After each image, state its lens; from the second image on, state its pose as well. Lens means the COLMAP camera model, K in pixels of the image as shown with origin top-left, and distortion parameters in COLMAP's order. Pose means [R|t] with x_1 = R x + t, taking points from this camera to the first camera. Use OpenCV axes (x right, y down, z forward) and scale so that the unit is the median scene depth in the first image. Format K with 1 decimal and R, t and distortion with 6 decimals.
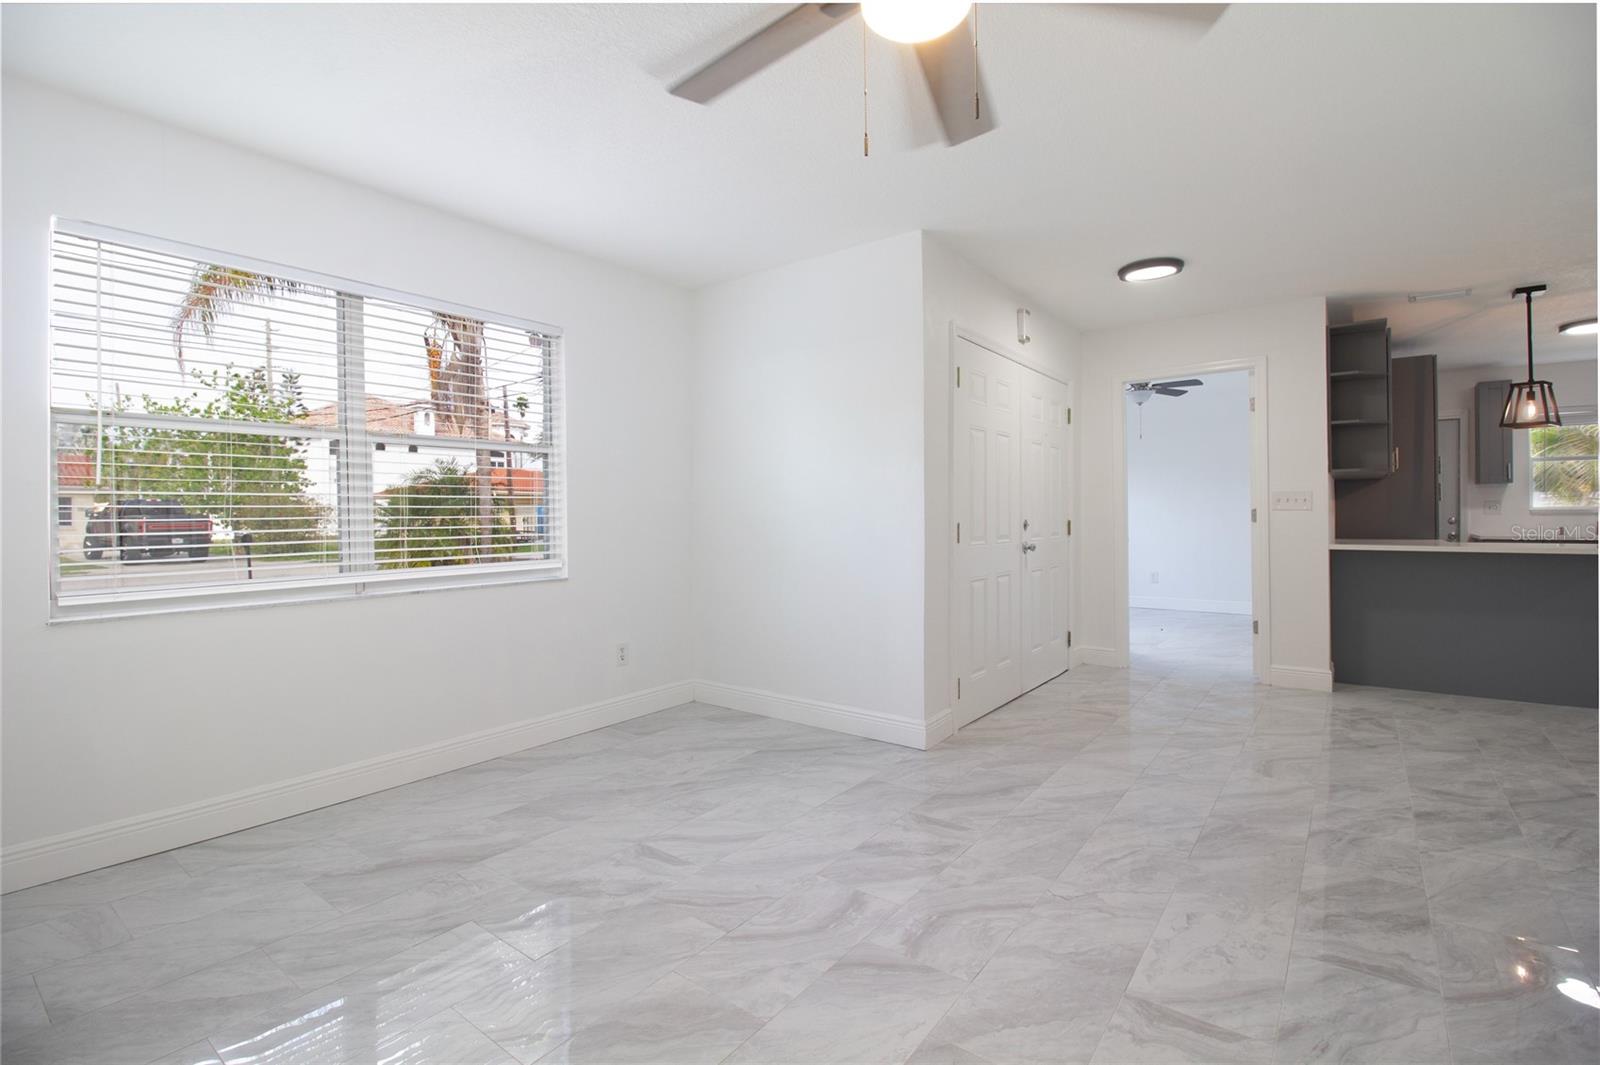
lens RADIAL K [[731.5, 0, 798.1], [0, 731.5, 505.4], [0, 0, 1]] dist [0.003924, -0.013070]
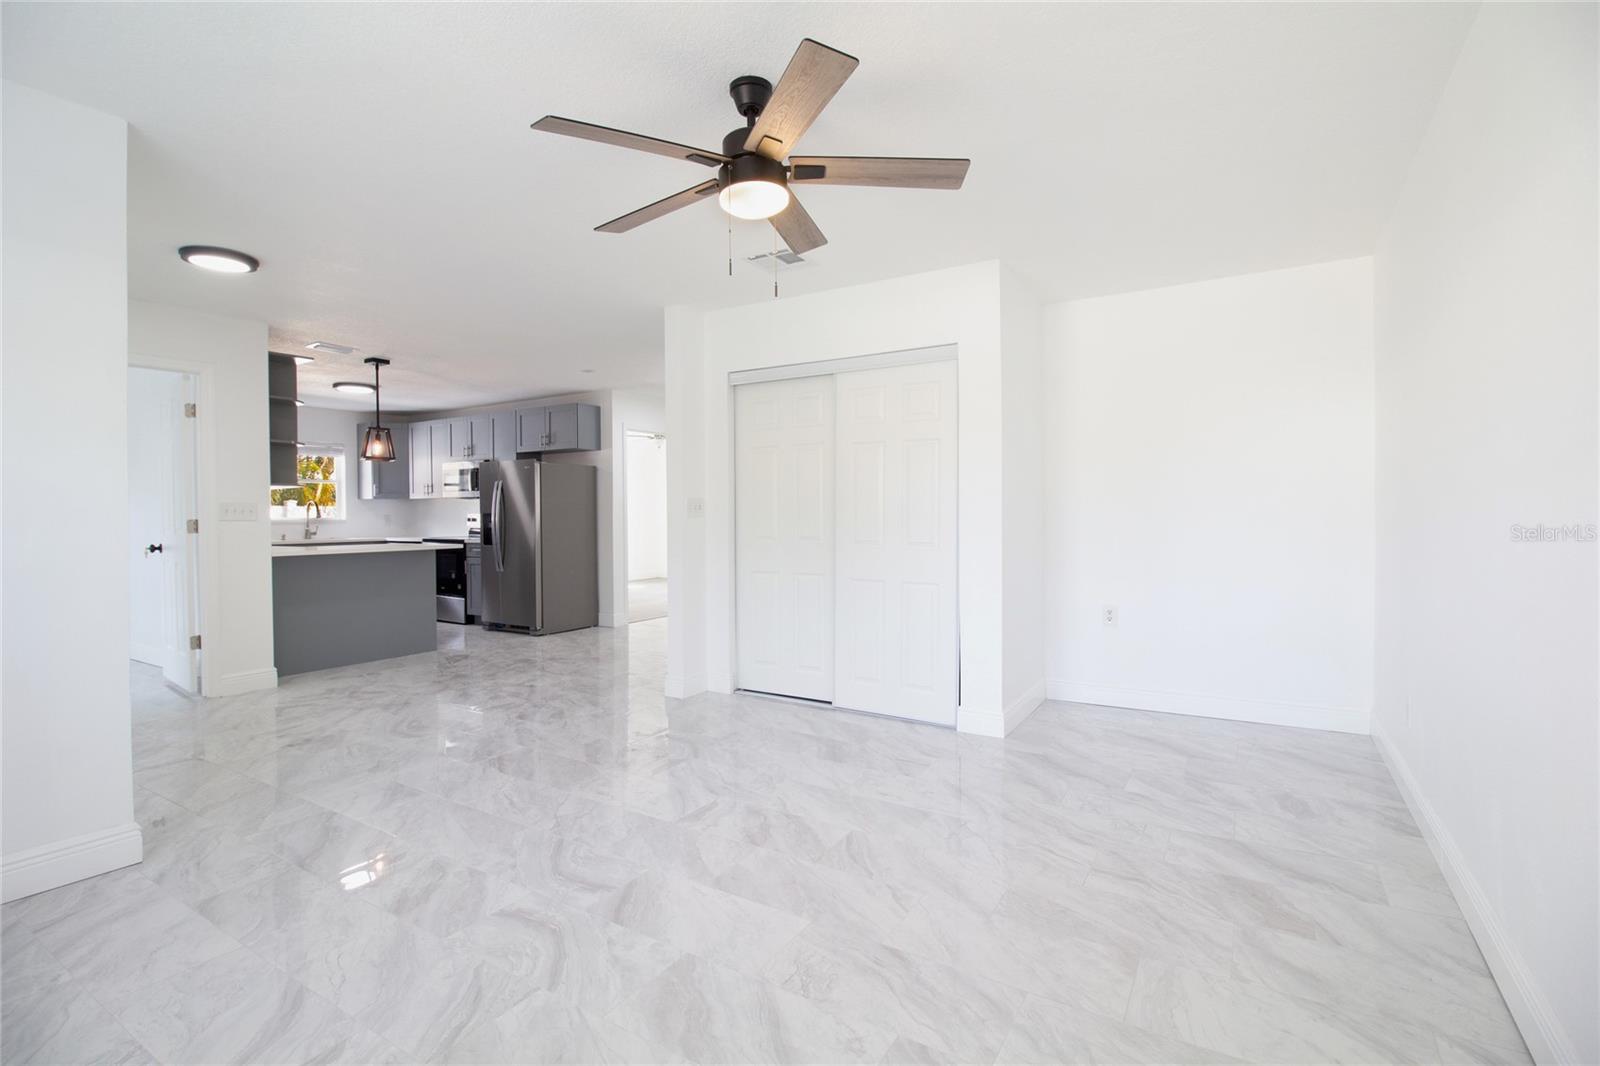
lens RADIAL K [[736.4, 0, 793.1], [0, 736.4, 520.0], [0, 0, 1]] dist [0.010117, -0.017614]
pose [[-0.093503, -0.000793, 0.995619, -0.896514], [-0.003970, 0.999992, 0.000423, 0.004494], [-0.995611, -0.003913, -0.093505, 0.678598]]
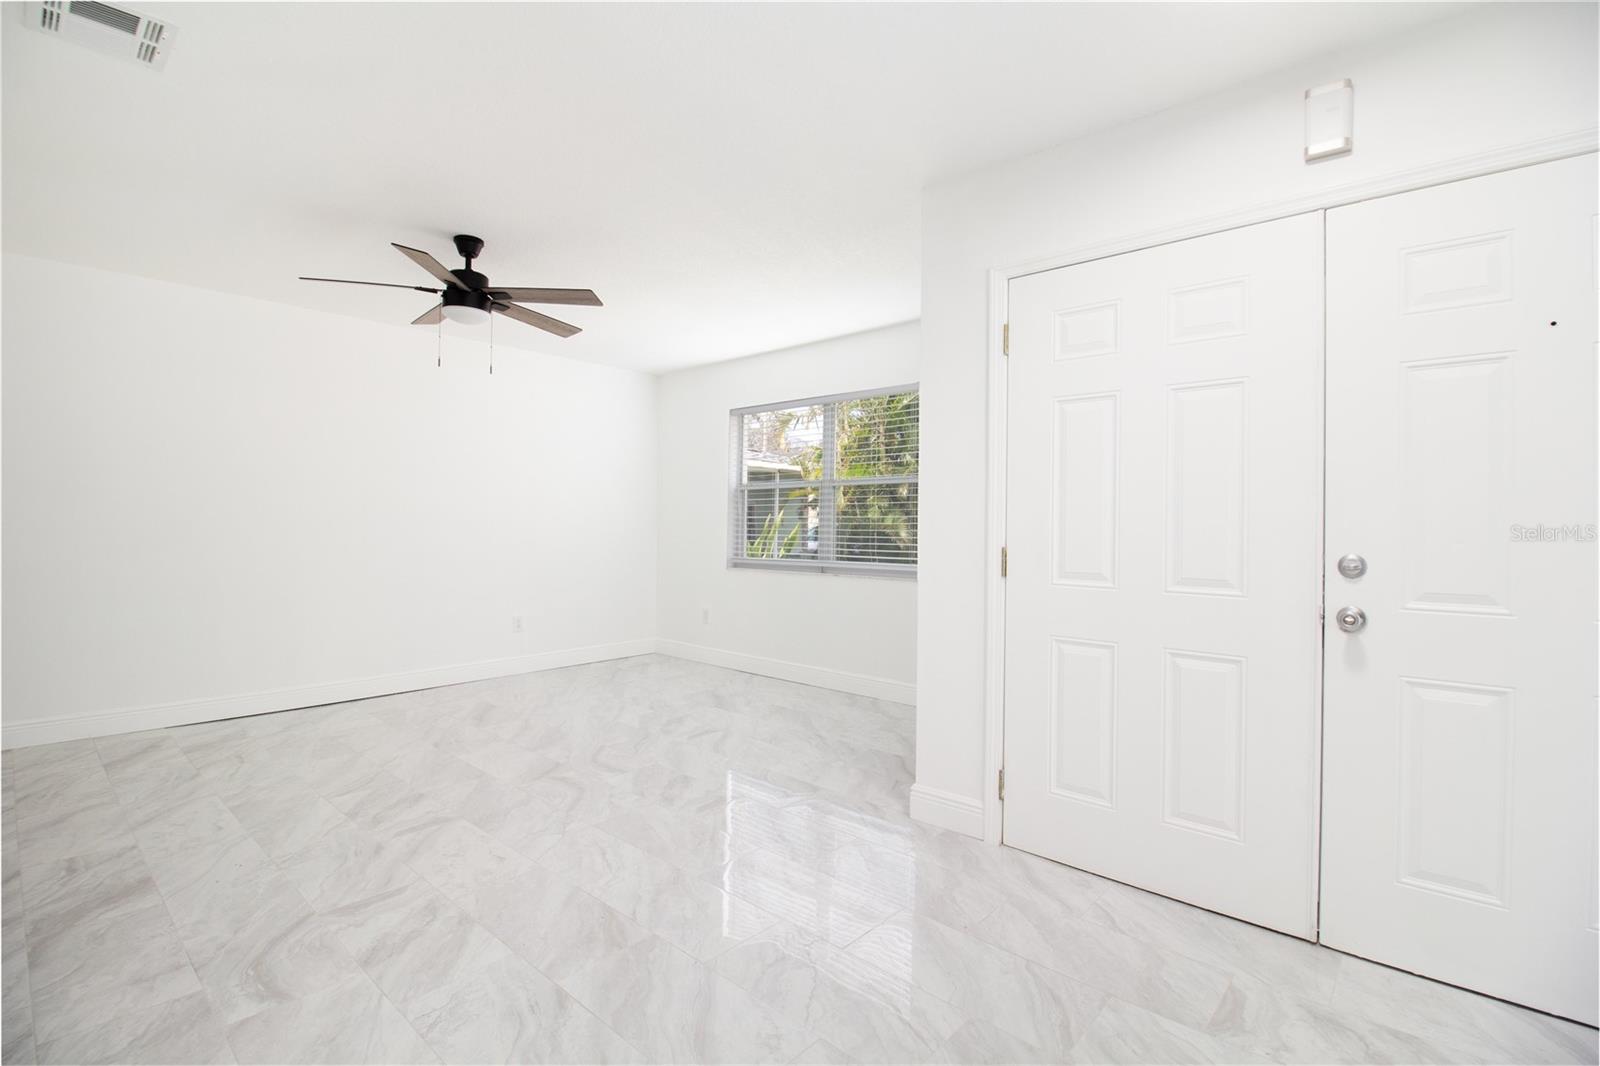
lens RADIAL K [[736.4, 0, 793.1], [0, 736.4, 520.0], [0, 0, 1]] dist [0.010117, -0.017614]
pose [[-0.086403, -0.003790, -0.996253, 1.561972], [0.002841, 0.999988, -0.004051, 0.000606], [0.996256, -0.003180, -0.086391, 1.441827]]
